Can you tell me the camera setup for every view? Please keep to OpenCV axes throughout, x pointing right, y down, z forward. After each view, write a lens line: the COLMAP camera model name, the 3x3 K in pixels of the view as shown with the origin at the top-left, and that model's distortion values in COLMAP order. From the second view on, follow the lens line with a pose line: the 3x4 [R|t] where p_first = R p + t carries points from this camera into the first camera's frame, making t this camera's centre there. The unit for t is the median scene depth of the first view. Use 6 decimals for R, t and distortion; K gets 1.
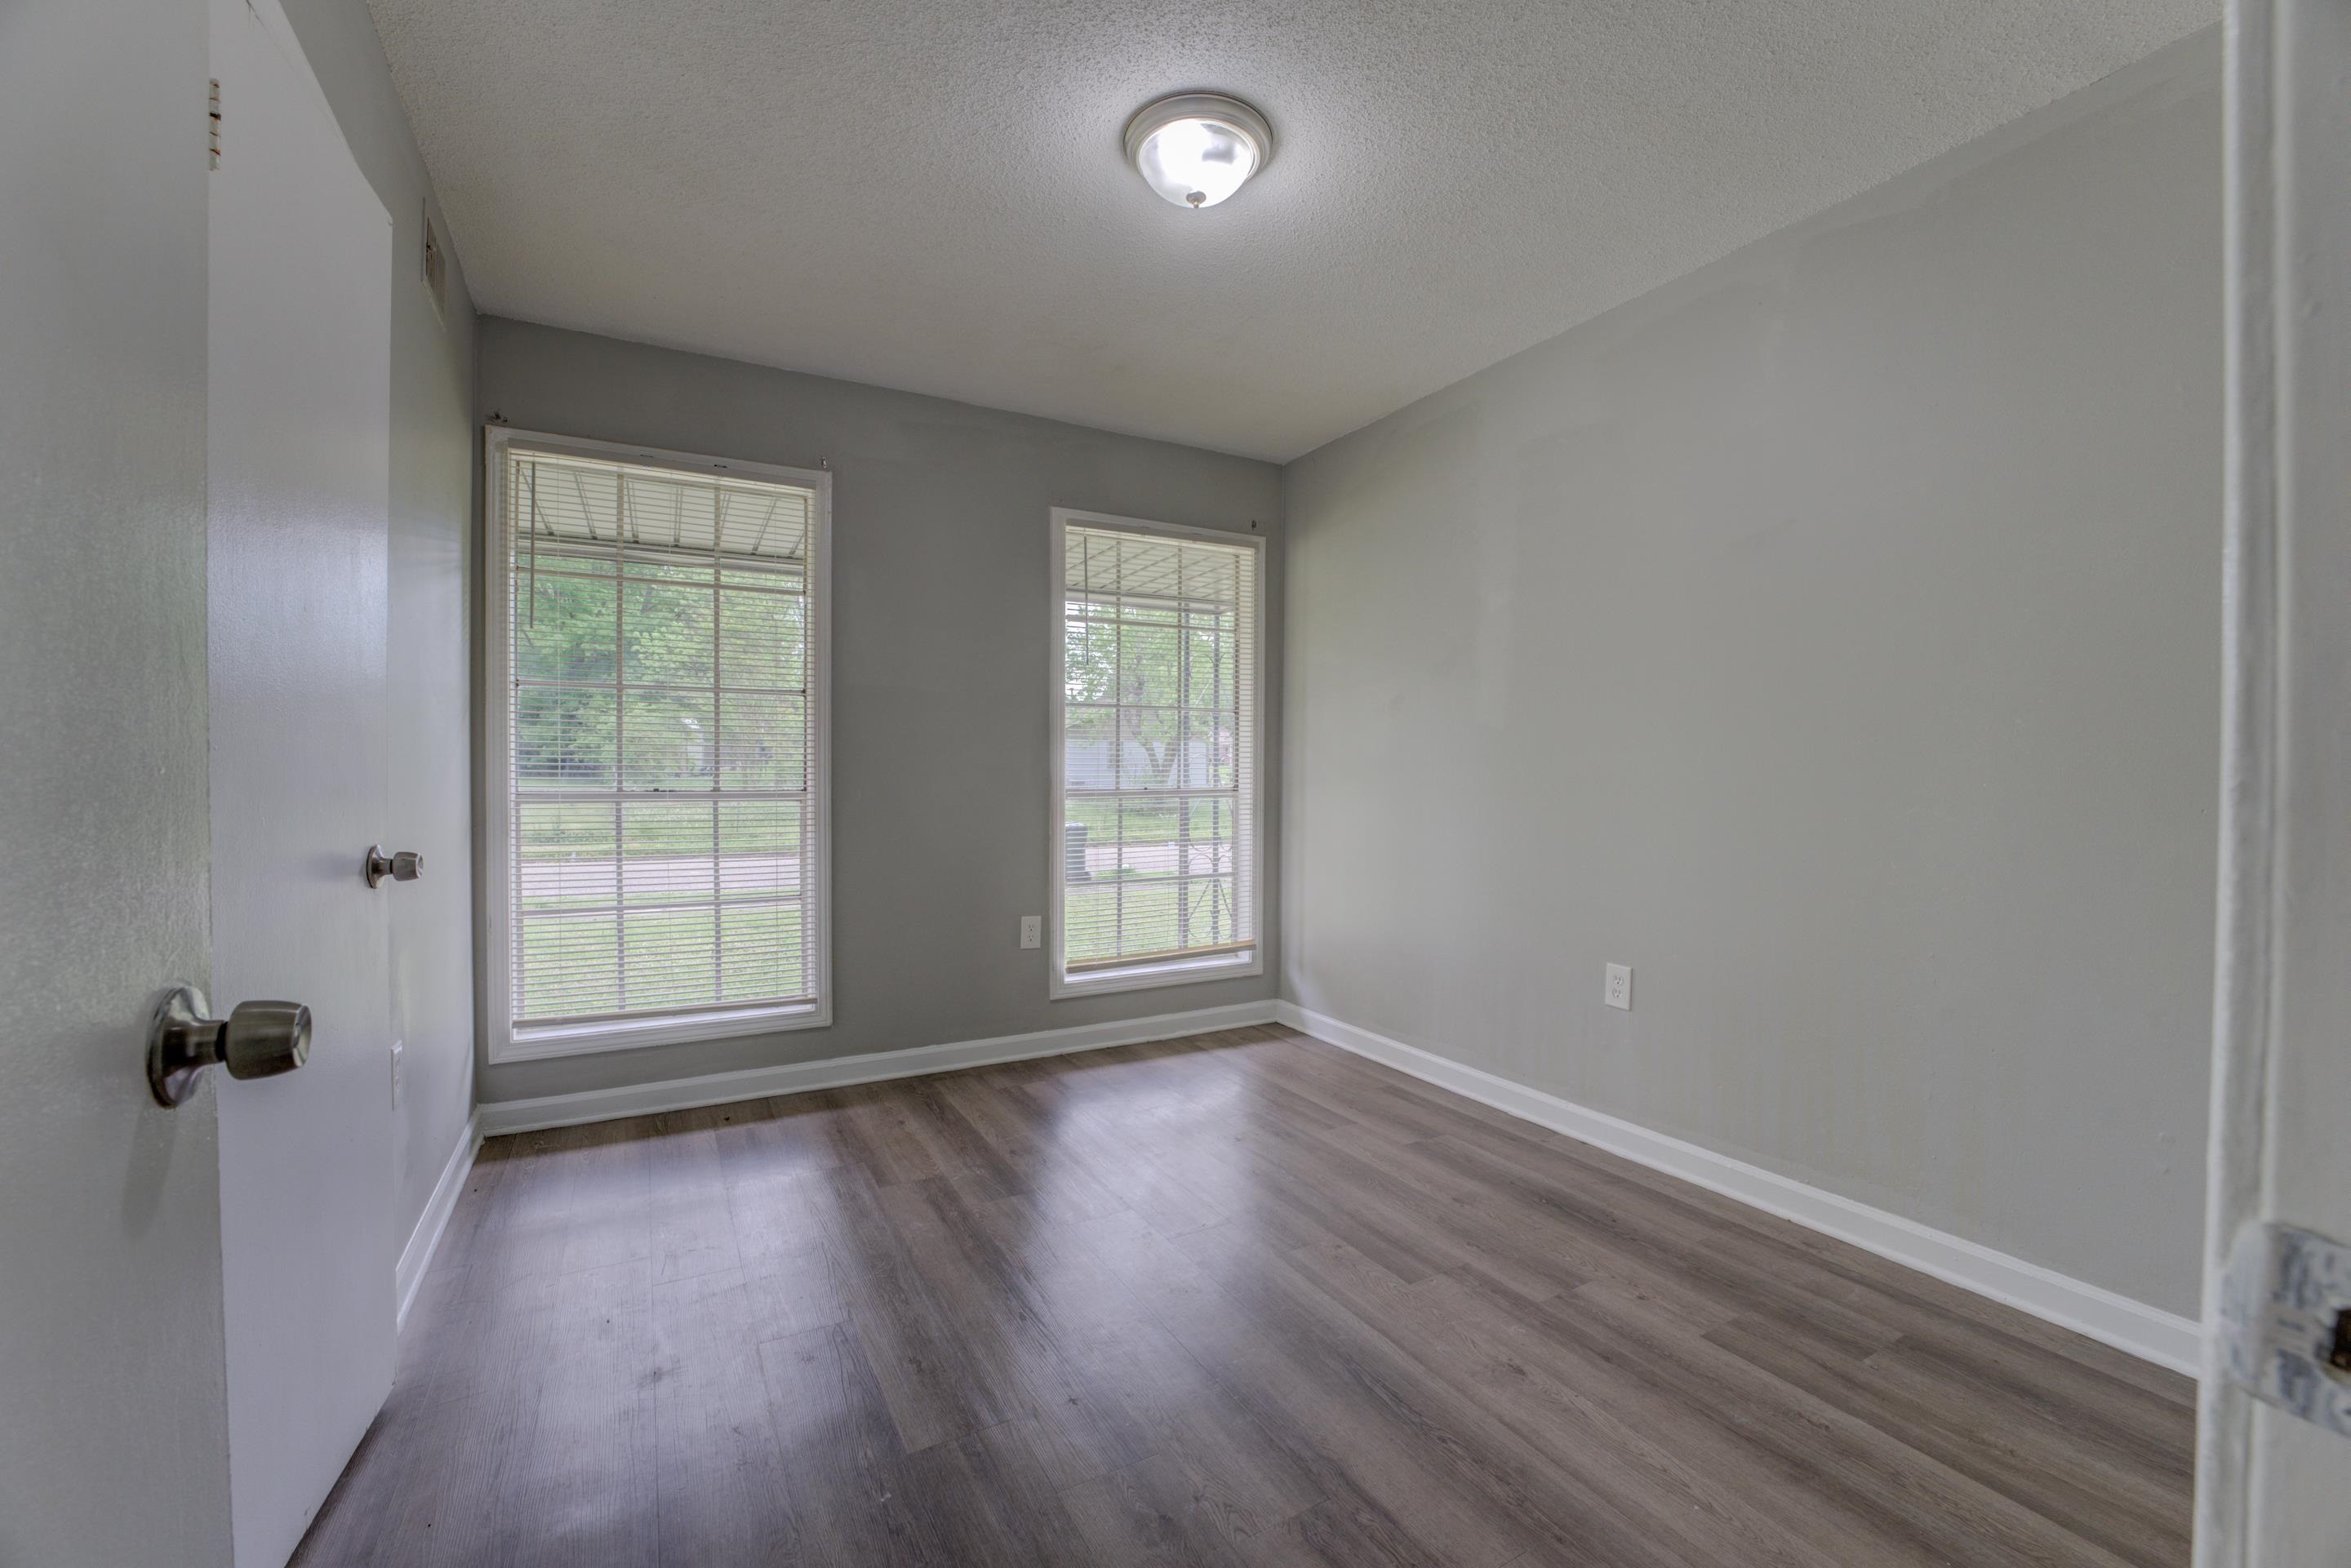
lens RADIAL K [[948.9, 0, 1168.2], [0, 948.9, 786.3], [0, 0, 1]] dist [-0.028348, 0.002981]
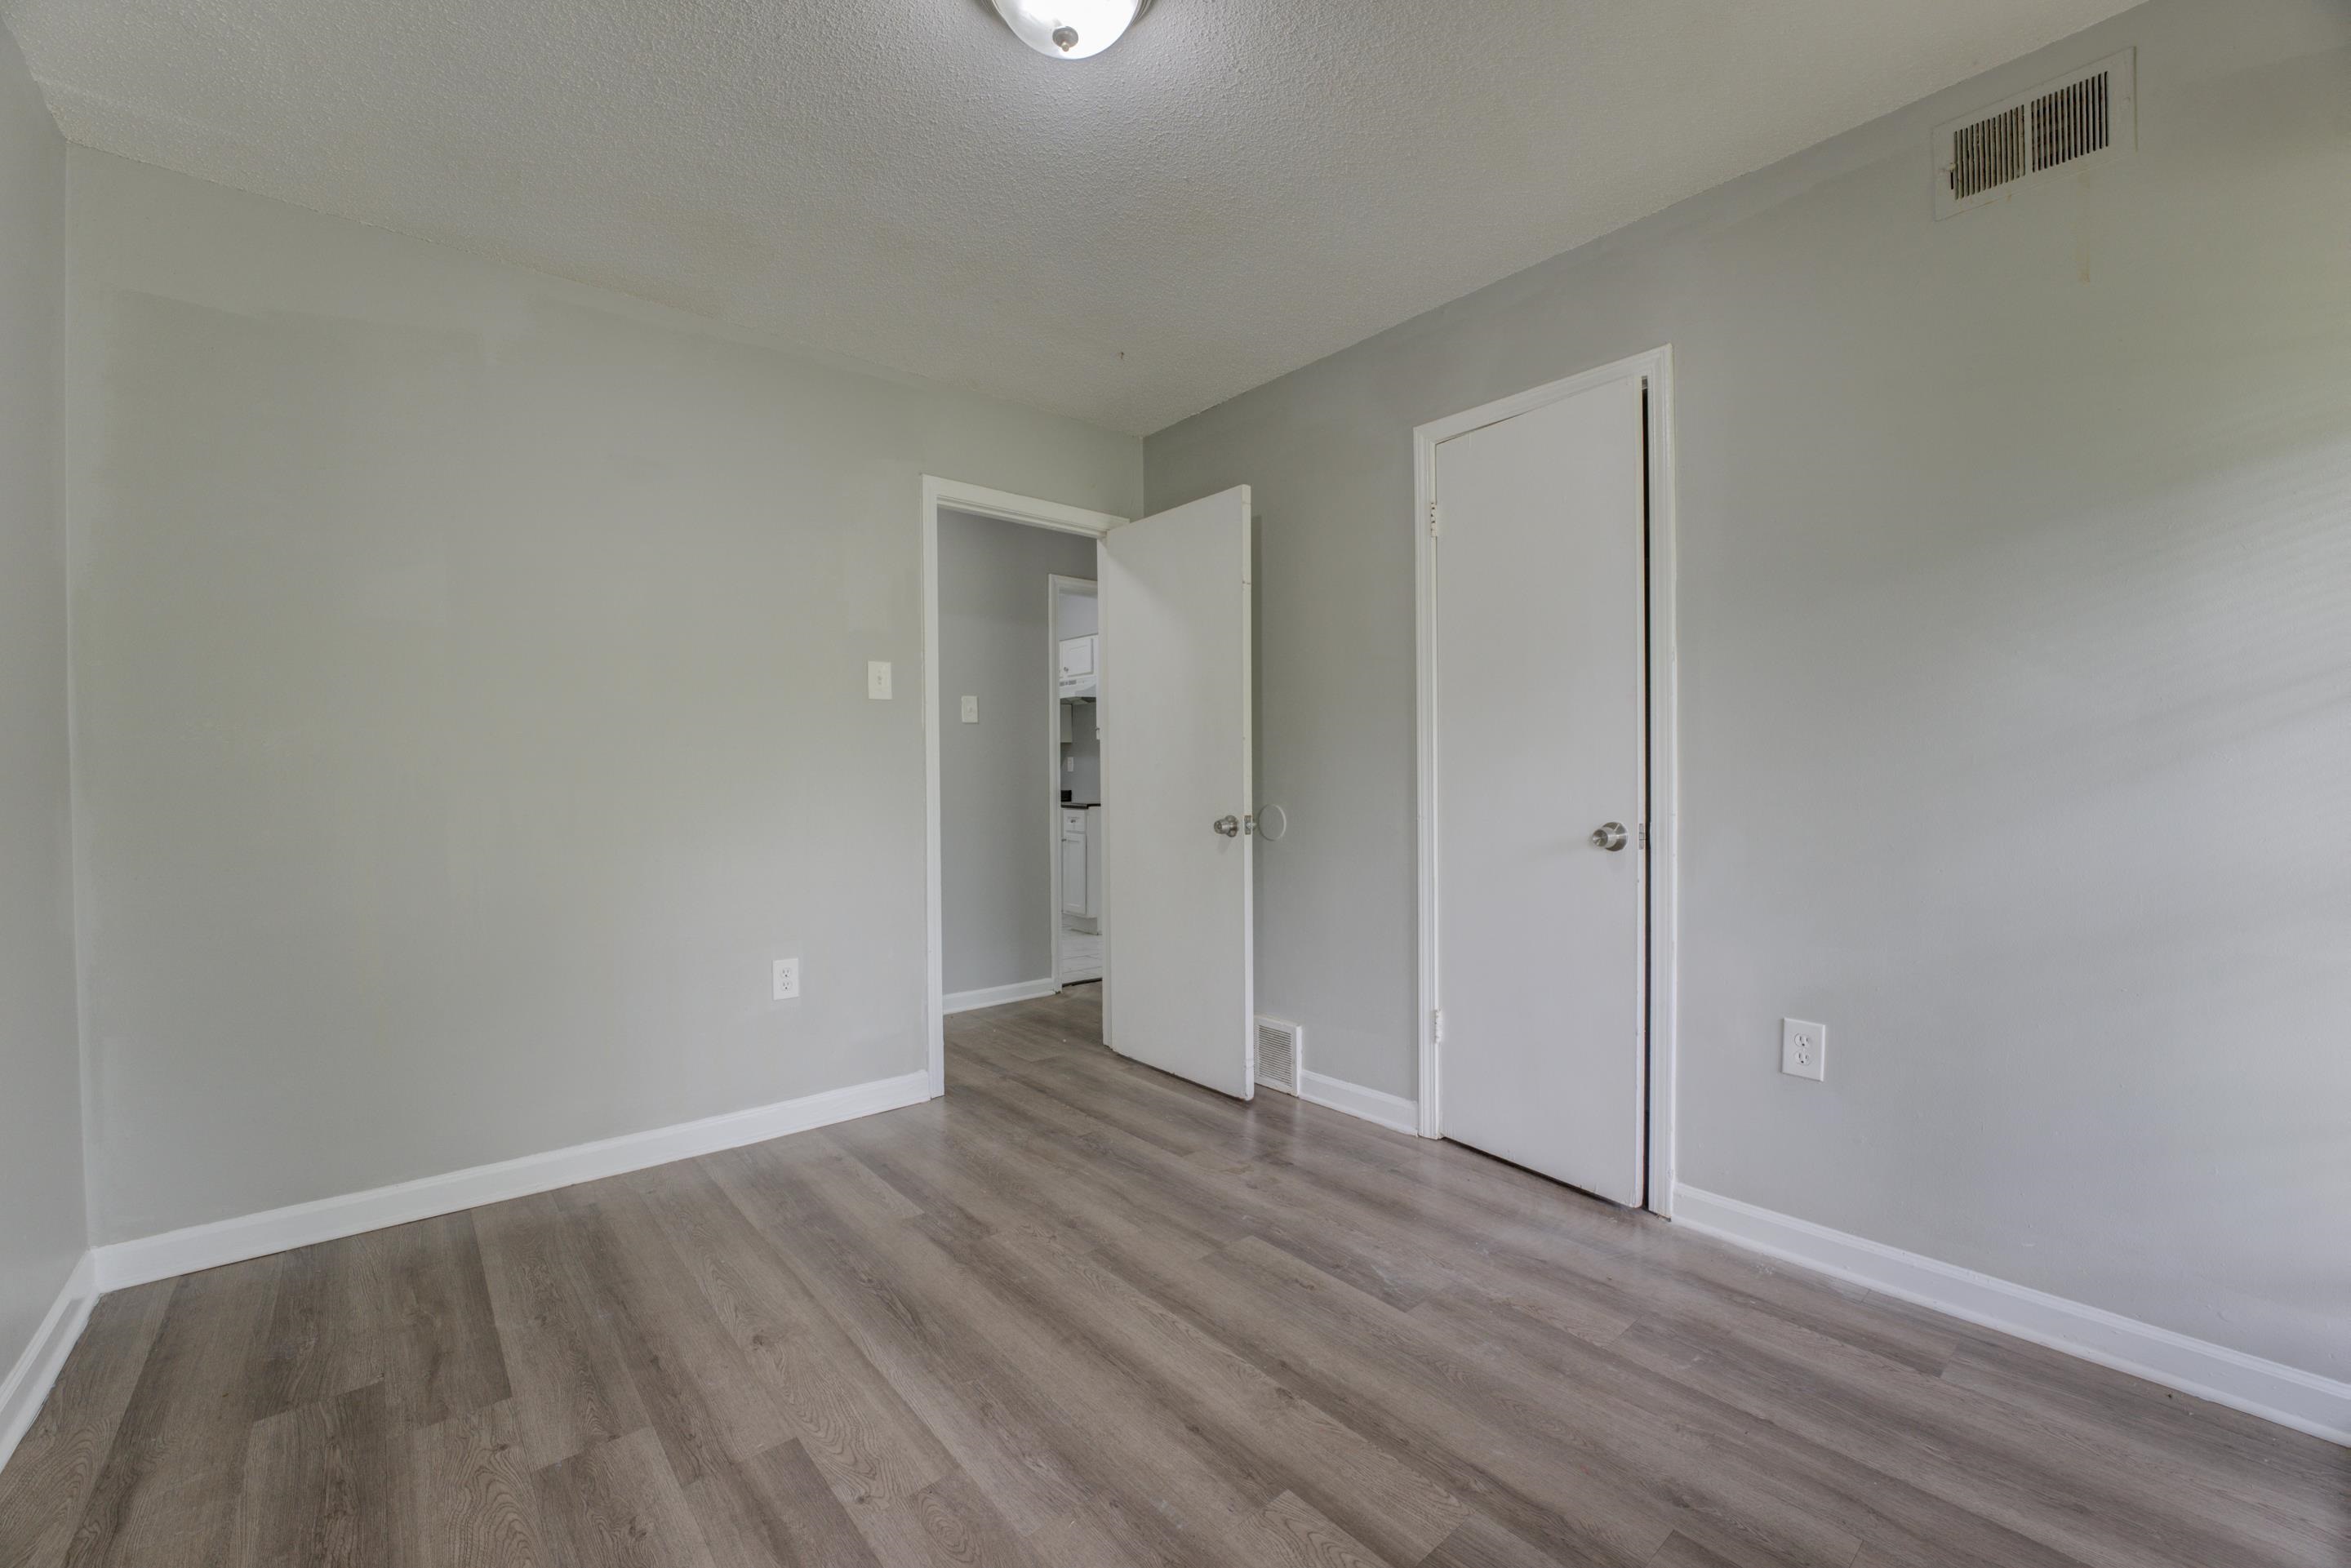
lens RADIAL K [[948.9, 0, 1168.2], [0, 948.9, 786.3], [0, 0, 1]] dist [-0.028348, 0.002981]
pose [[-0.980441, 0.006536, -0.196704, 0.115740], [0.001775, 0.999701, 0.024372, -0.027003], [0.196804, 0.023546, -0.980160, 2.003386]]
